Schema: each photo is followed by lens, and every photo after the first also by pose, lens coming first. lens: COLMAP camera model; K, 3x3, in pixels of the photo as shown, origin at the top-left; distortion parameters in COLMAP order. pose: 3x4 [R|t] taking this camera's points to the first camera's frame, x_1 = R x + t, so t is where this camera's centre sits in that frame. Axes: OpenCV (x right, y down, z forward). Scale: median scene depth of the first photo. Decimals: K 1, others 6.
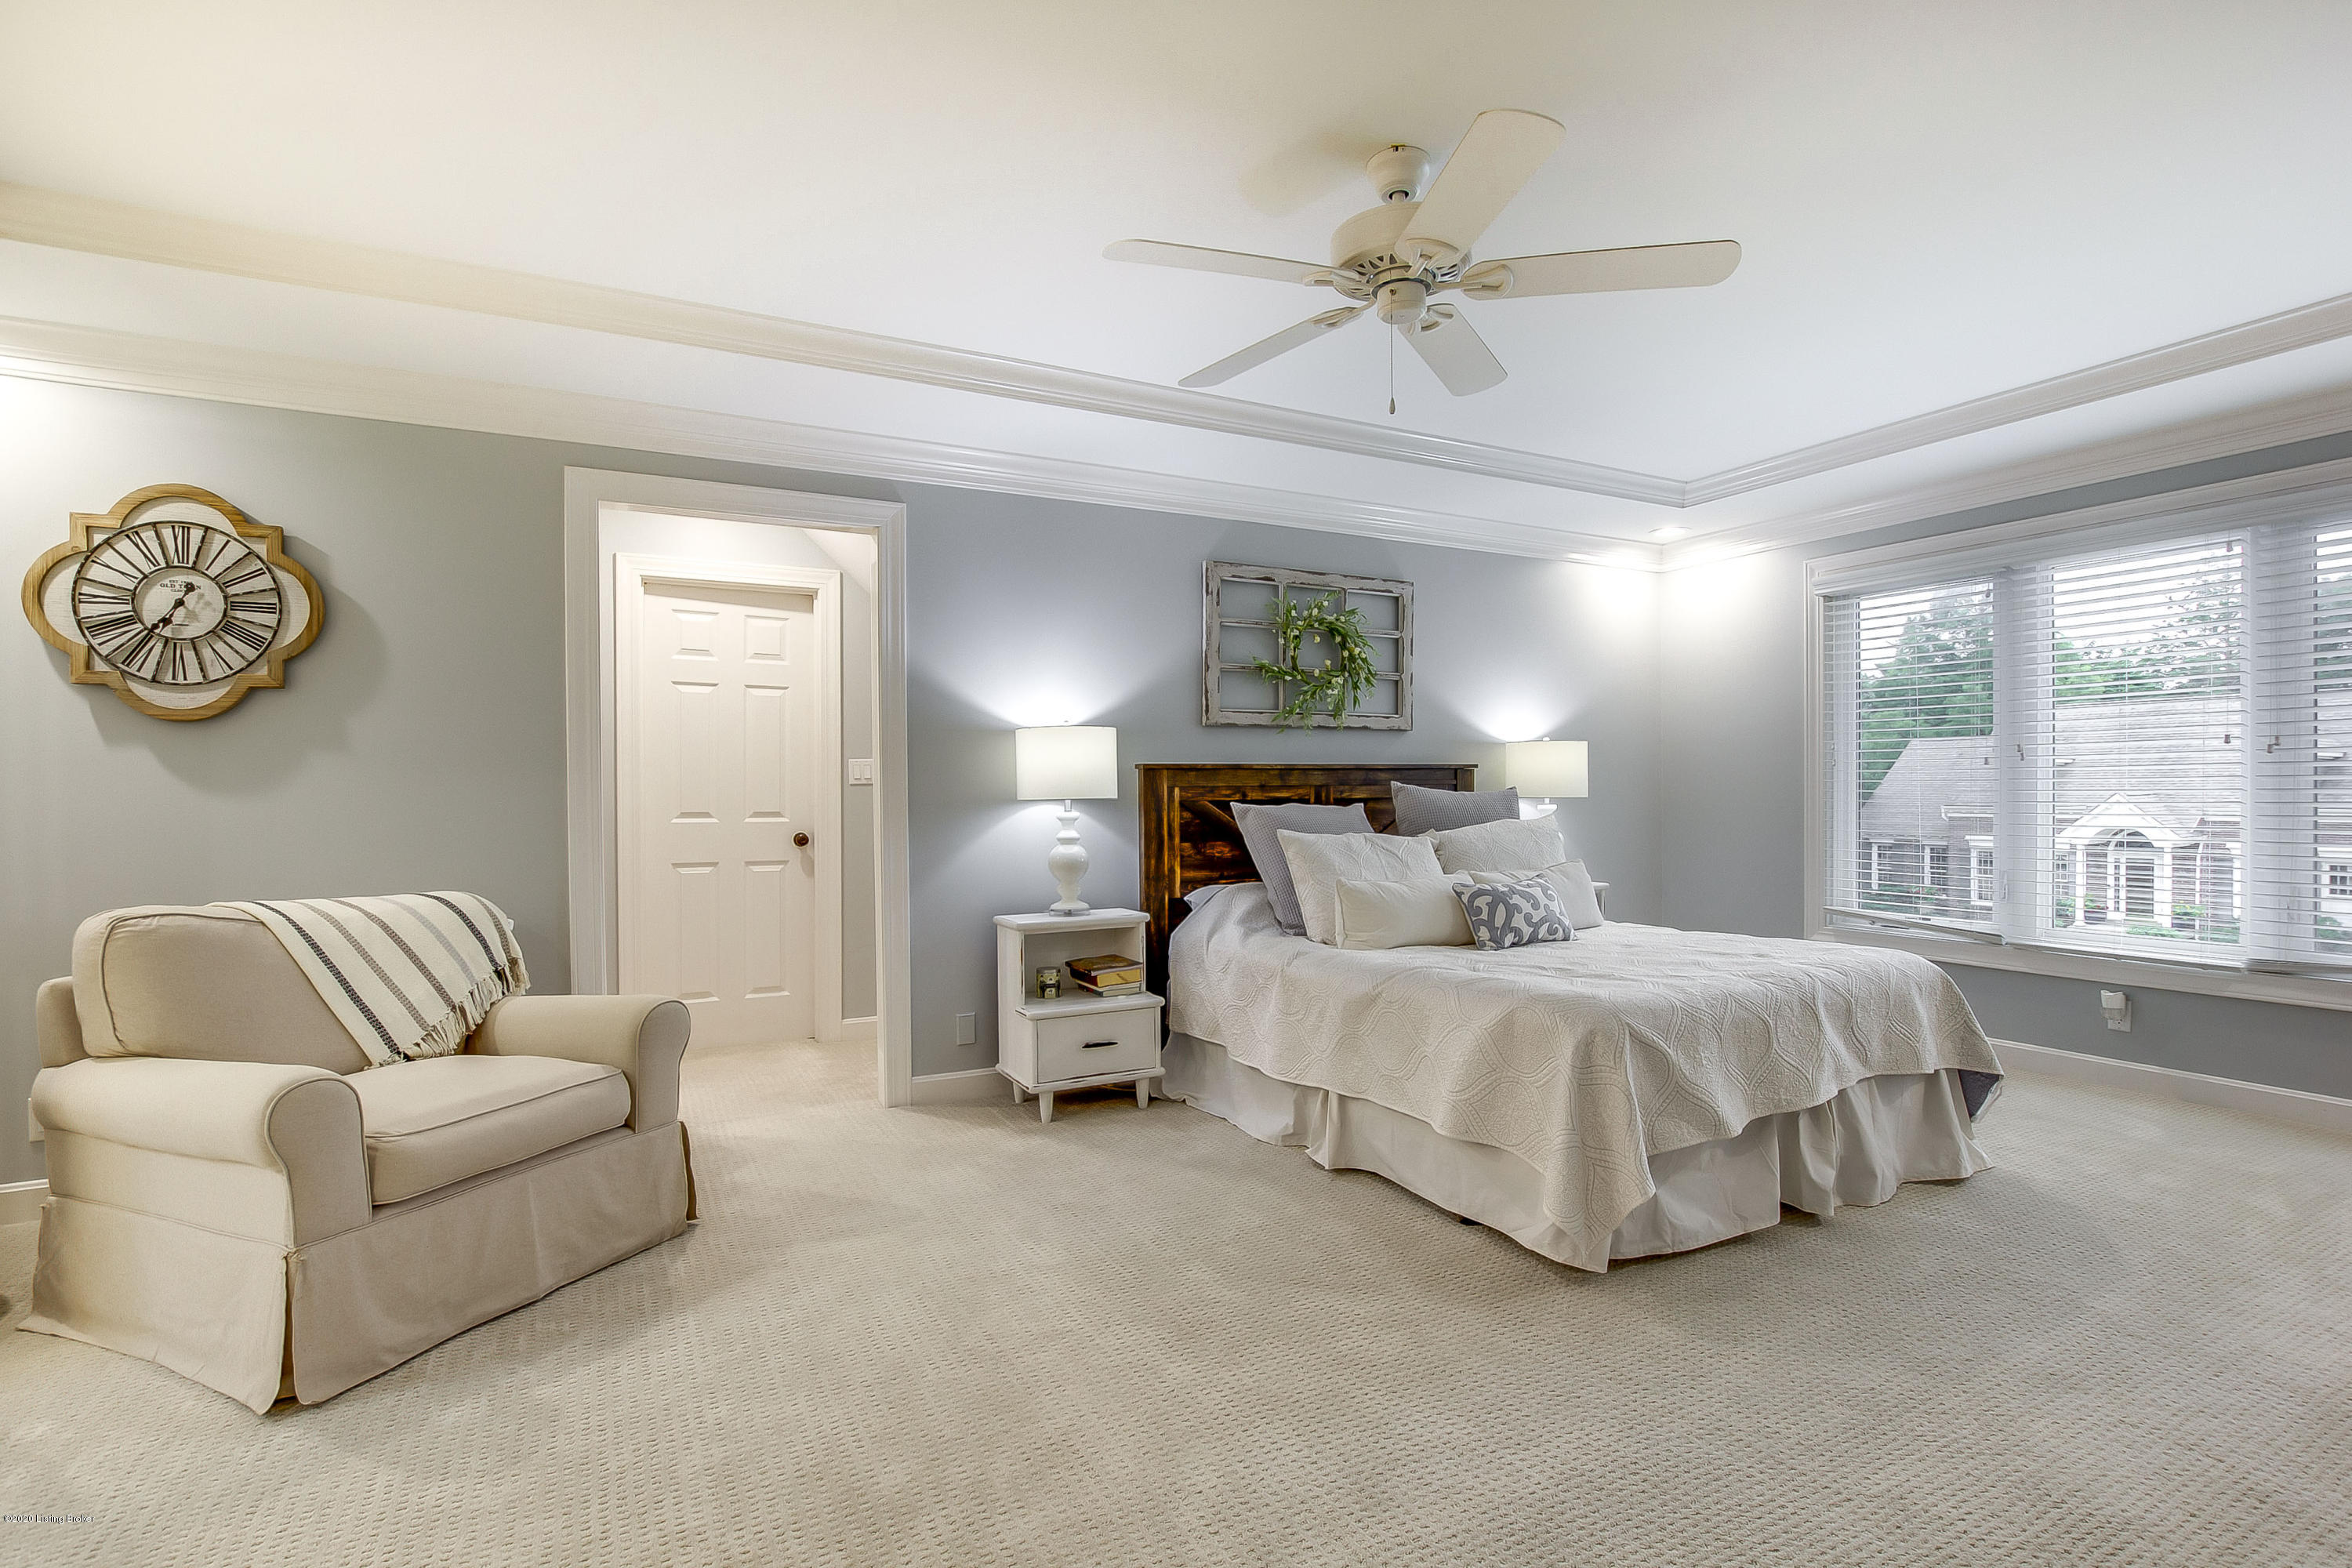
lens RADIAL K [[1108.6, 0, 1176.0], [0, 1108.6, 784.0], [0, 0, 1]] dist [0.000912, 0.000550]
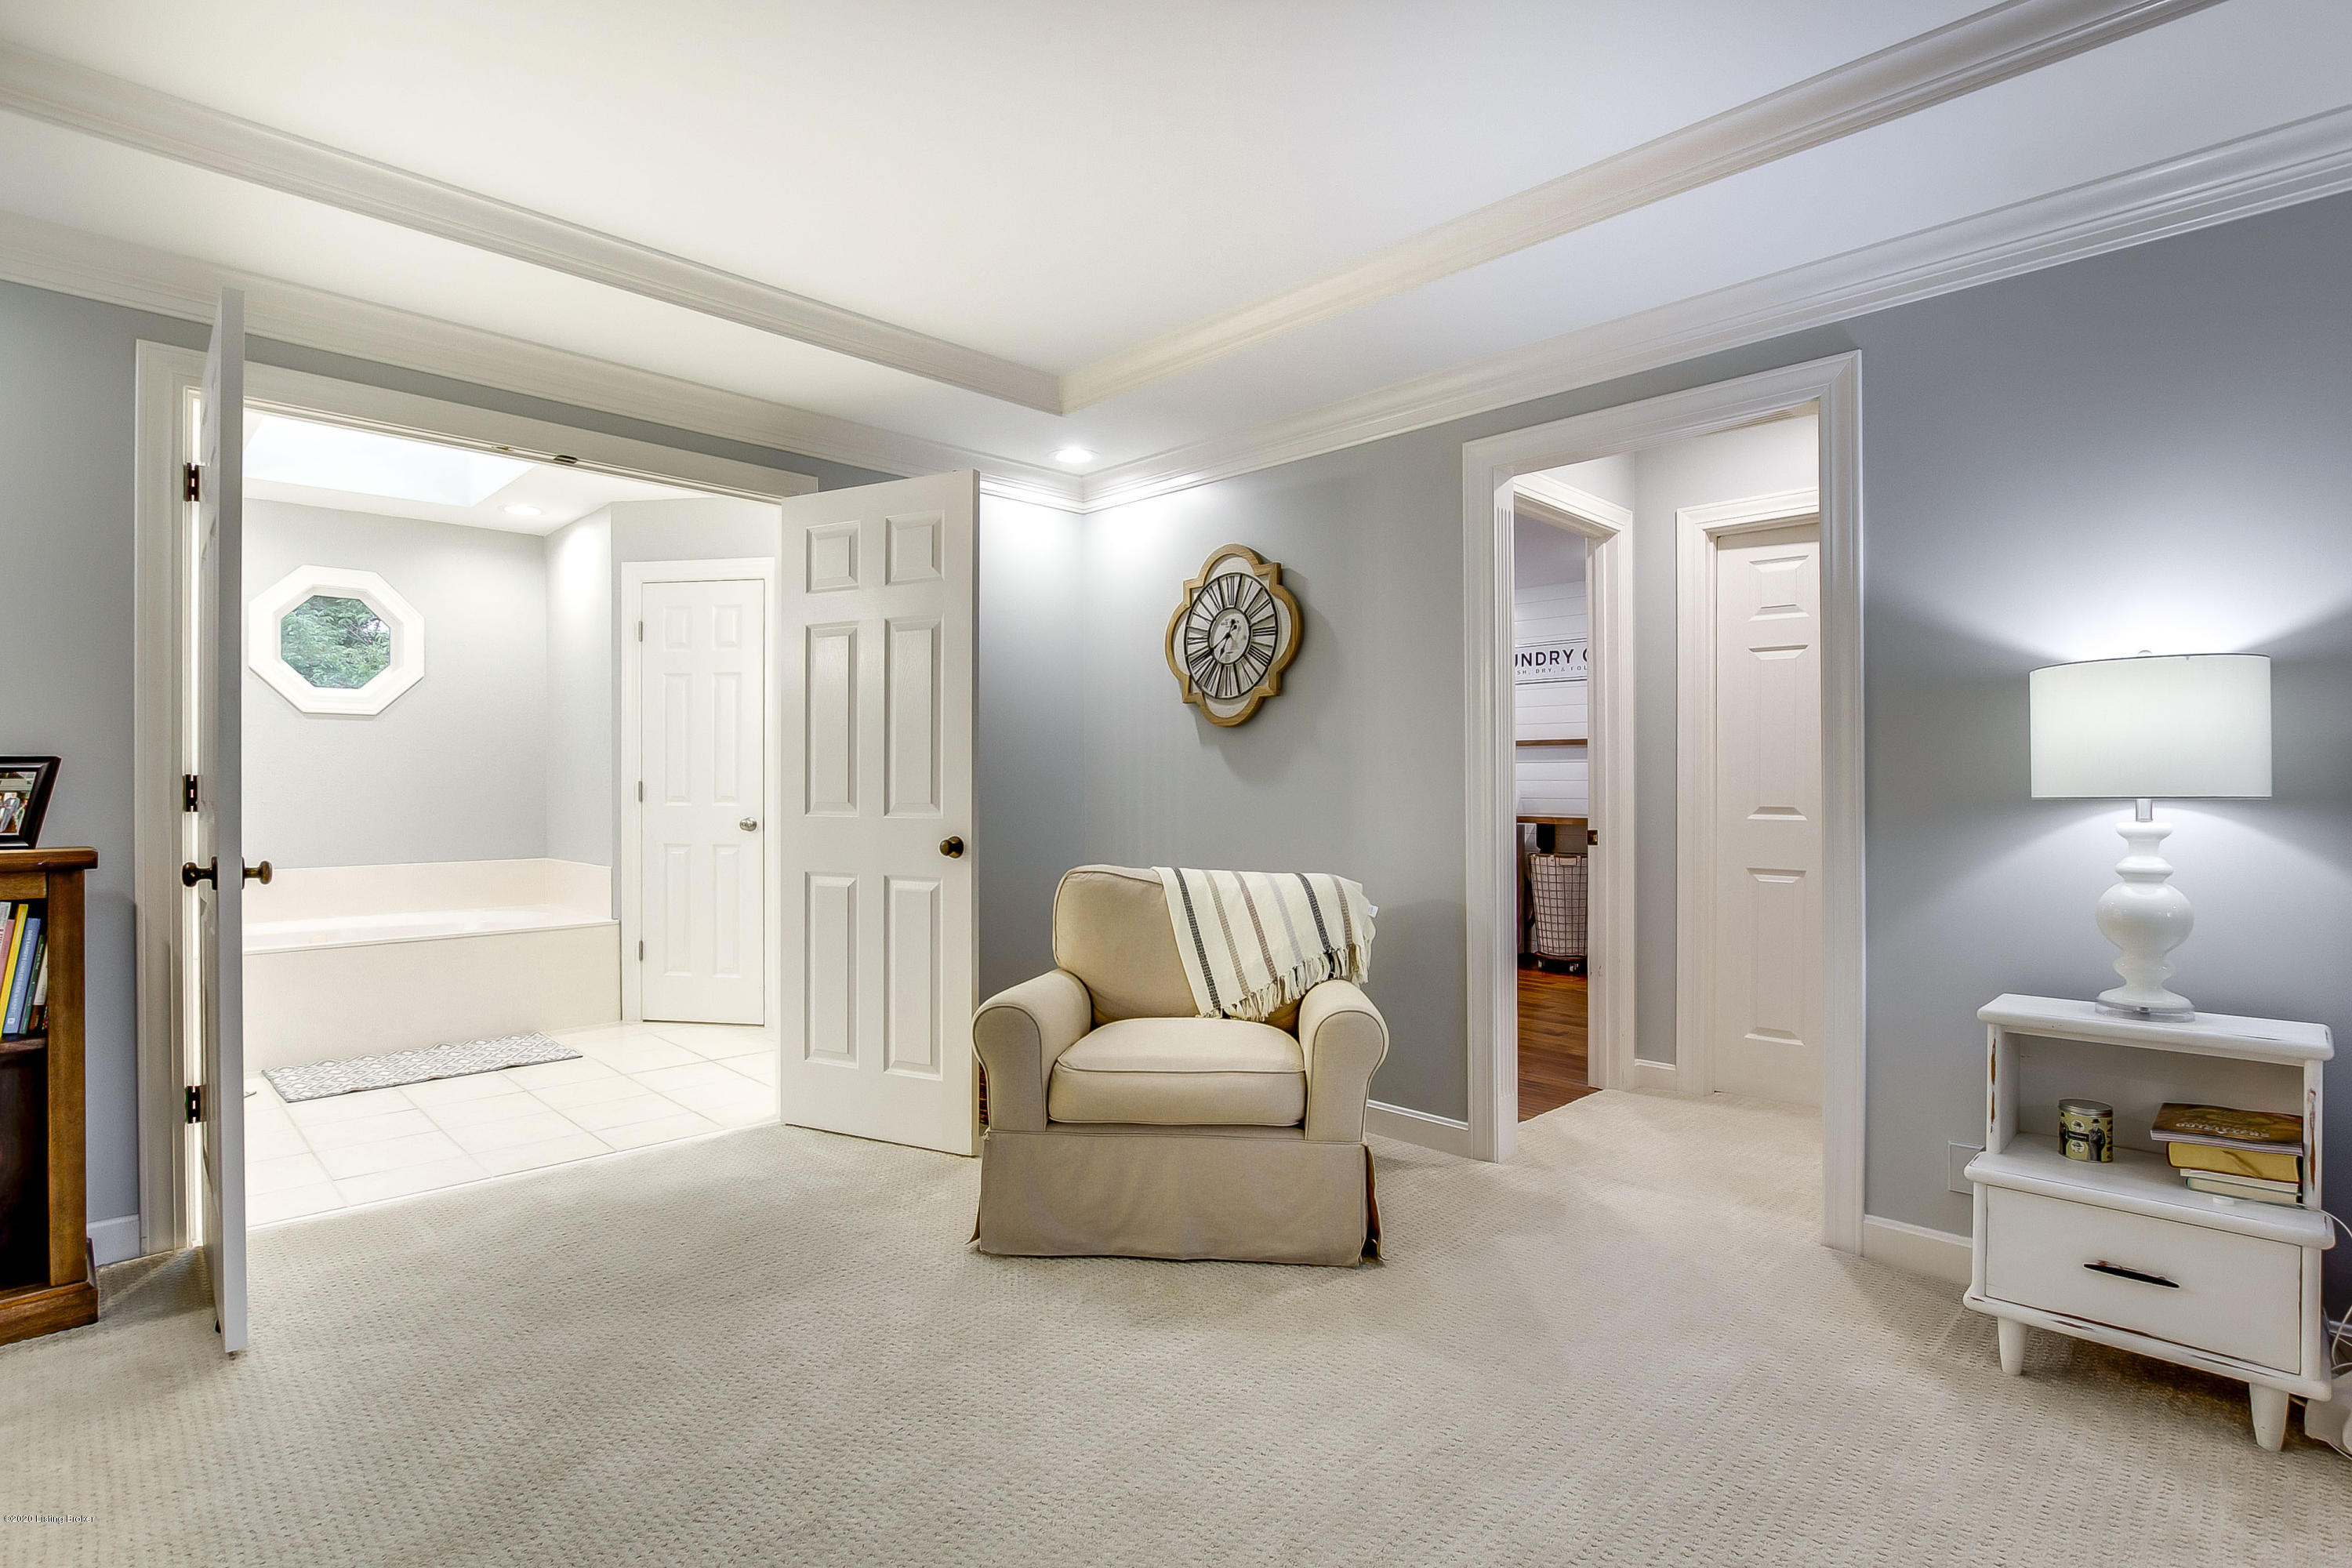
lens RADIAL K [[1163.2, 0, 1176.0], [0, 1163.2, 784.0], [0, 0, 1]] dist [-0.000251, 0.000348]
pose [[0.319158, 0.003774, -0.947694, 0.369636], [0.005375, 0.999969, 0.005792, 0.001881], [0.947686, -0.006943, 0.319127, 0.500279]]
